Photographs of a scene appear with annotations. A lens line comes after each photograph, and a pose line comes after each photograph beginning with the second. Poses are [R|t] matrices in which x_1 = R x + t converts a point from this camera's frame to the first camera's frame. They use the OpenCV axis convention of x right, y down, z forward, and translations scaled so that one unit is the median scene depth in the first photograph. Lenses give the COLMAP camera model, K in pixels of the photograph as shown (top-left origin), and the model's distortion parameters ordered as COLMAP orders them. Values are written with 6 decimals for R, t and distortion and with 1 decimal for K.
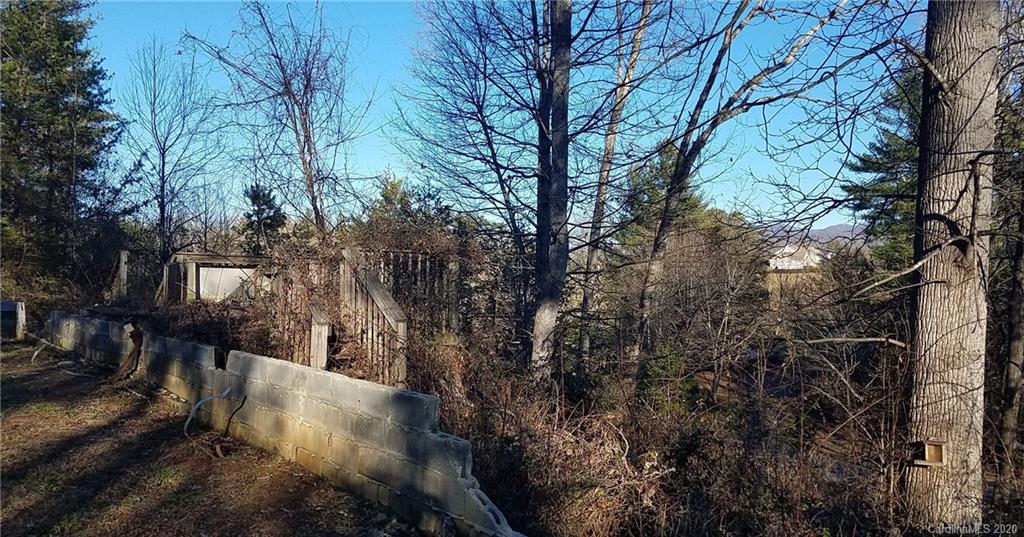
lens RADIAL K [[821.0, 0, 512.0], [0, 821.0, 268.5], [0, 0, 1]] dist [-0.006041, -0.004208]
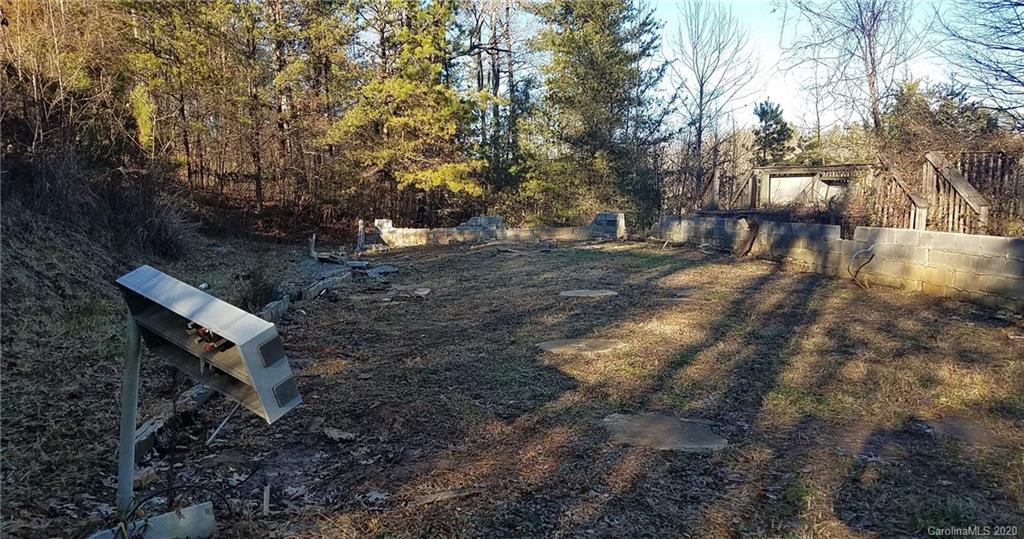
lens RADIAL K [[742.7, 0, 511.8], [0, 742.7, 304.4], [0, 0, 1]] dist [0.111201, -0.160731]
pose [[0.815791, 0.044115, -0.576662, -0.029109], [0.048874, 0.988261, 0.144743, 0.005133], [0.576278, -0.146264, 0.804059, -0.278015]]
